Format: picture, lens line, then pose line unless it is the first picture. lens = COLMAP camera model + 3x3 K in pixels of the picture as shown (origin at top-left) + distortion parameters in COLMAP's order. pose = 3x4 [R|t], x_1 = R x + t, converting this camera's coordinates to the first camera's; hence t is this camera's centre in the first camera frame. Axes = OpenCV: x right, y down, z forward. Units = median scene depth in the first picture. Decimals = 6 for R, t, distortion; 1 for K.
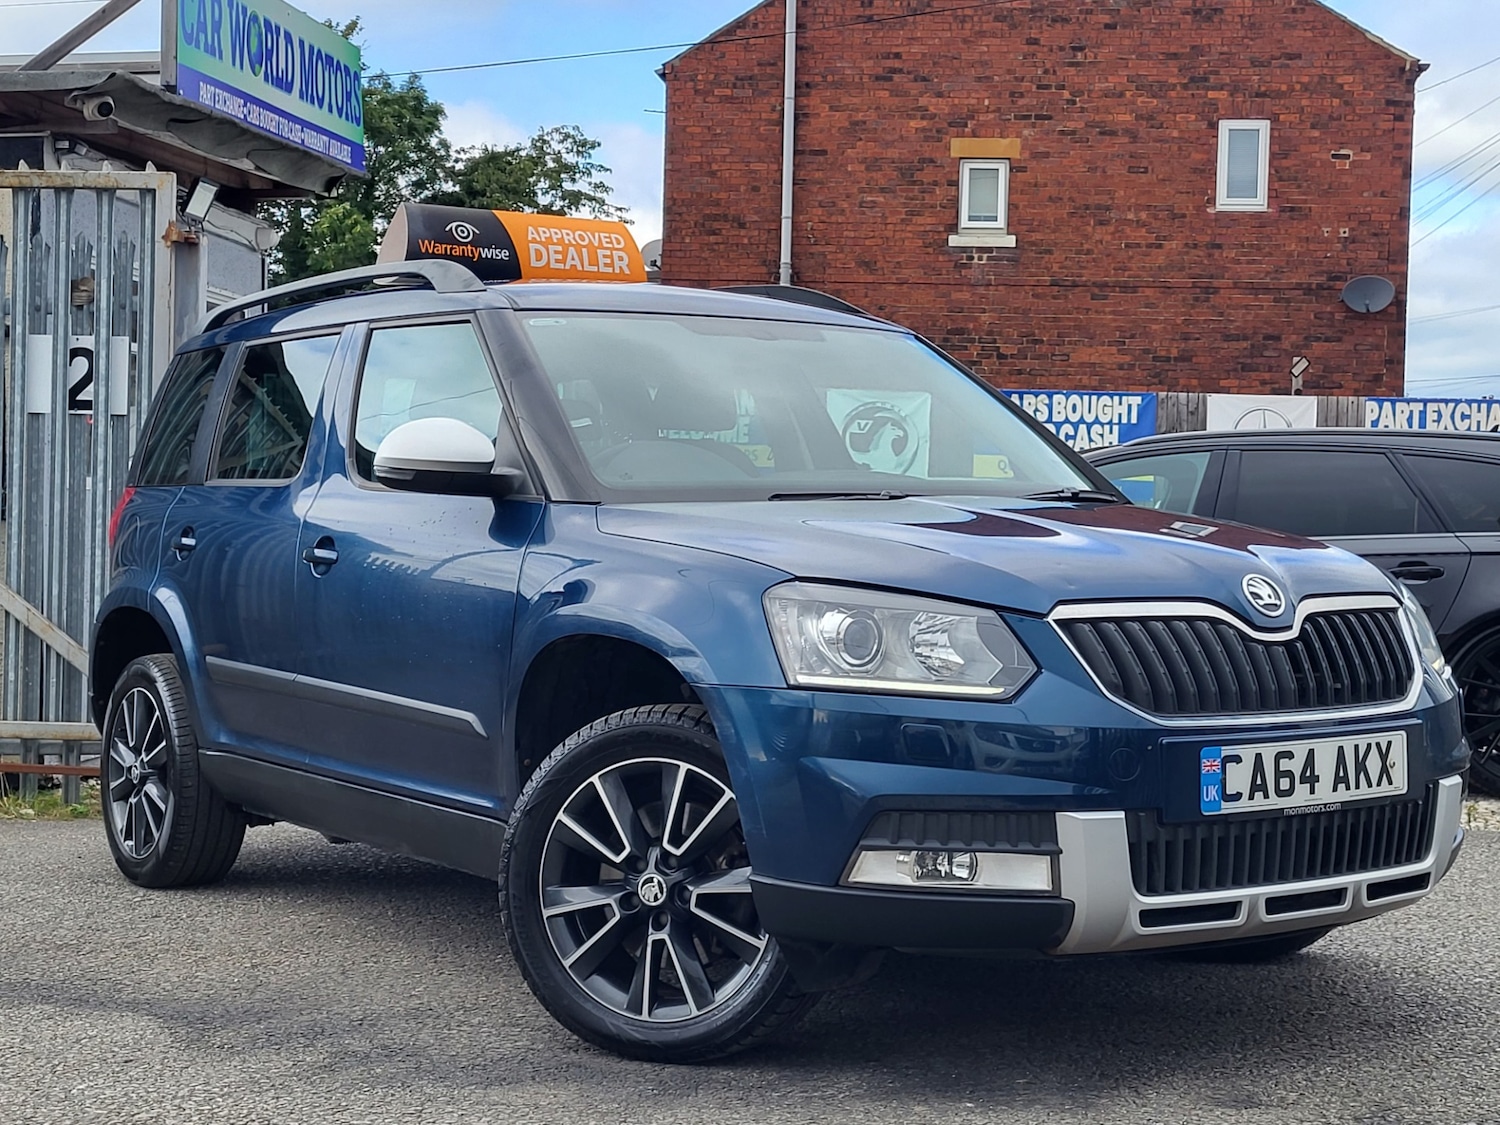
lens RADIAL K [[2231.7, 0, 728.8], [0, 2231.7, 525.7], [0, 0, 1]] dist [0.042344, 0.000000]
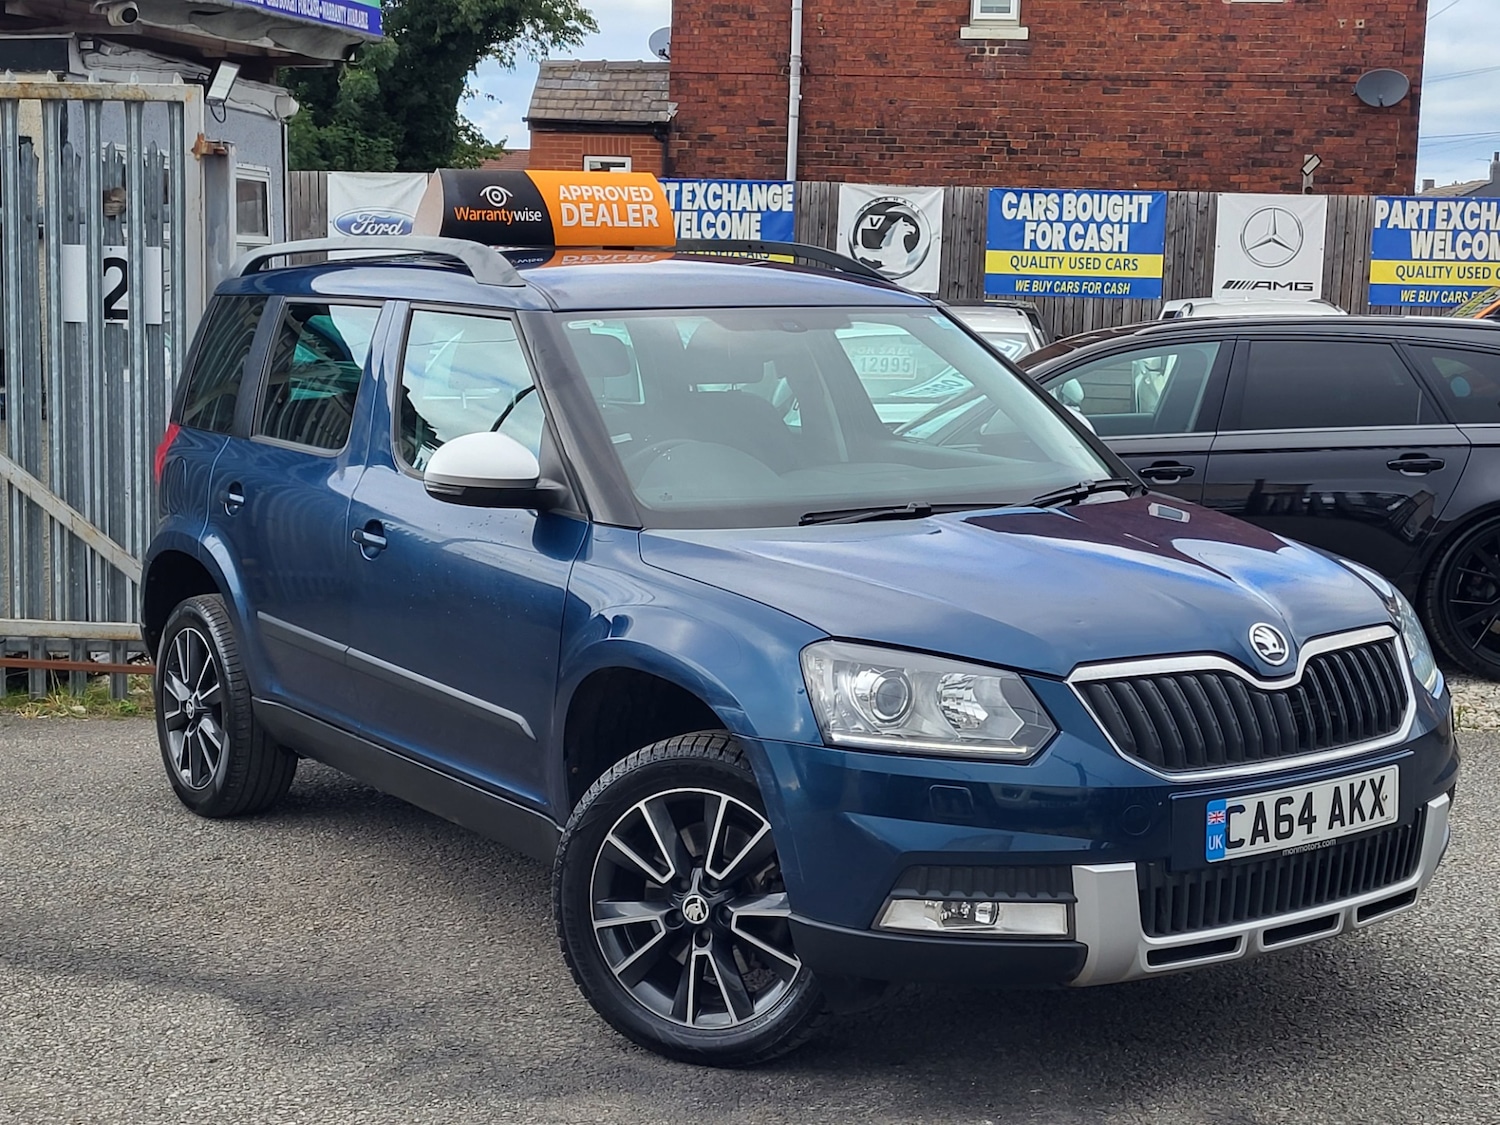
lens RADIAL K [[2231.7, 0, 739.5], [0, 2231.7, 520.1], [0, 0, 1]] dist [0.042344, 0.000000]
pose [[0.999995, -0.000866, 0.002959, -0.016338], [0.000538, 0.994006, 0.109327, -0.143797], [-0.003036, -0.109325, 0.994001, -0.052642]]
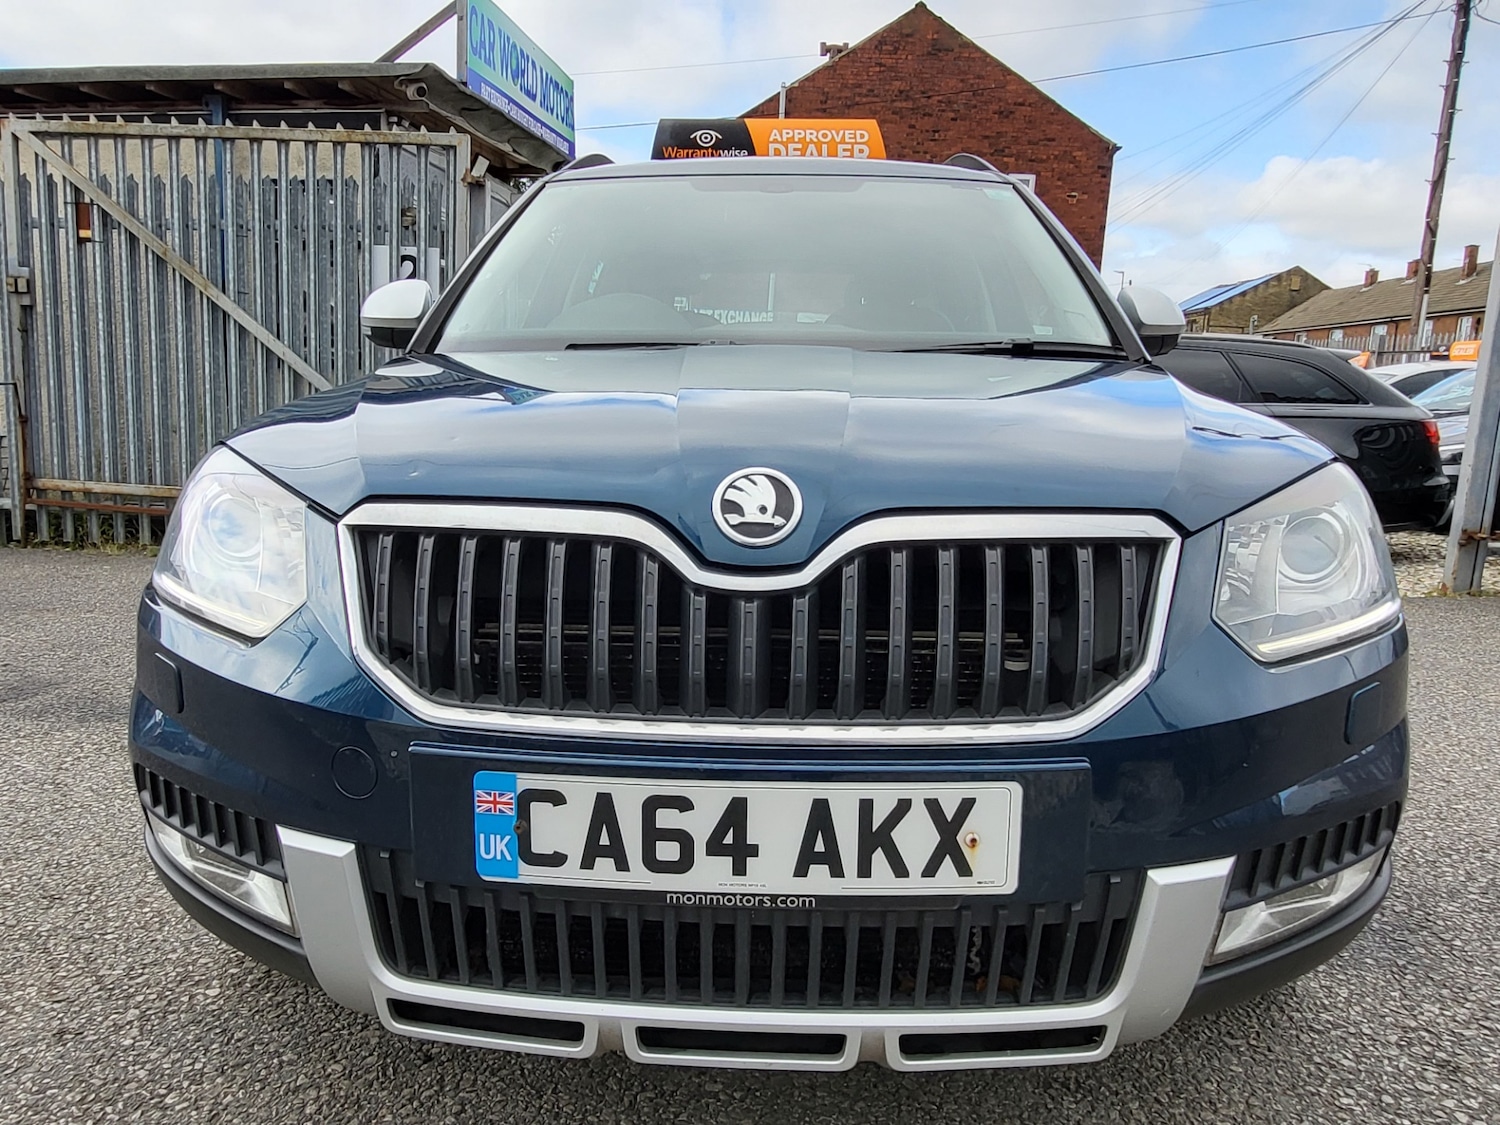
lens RADIAL K [[1056.7, 0, 728.0], [0, 1056.7, 558.8], [0, 0, 1]] dist [-0.004851, 0.002007]
pose [[0.797763, 0.111152, -0.592638, 0.392269], [-0.012551, 0.985711, 0.167979, -0.001013], [0.602840, -0.126569, 0.787759, 0.778772]]
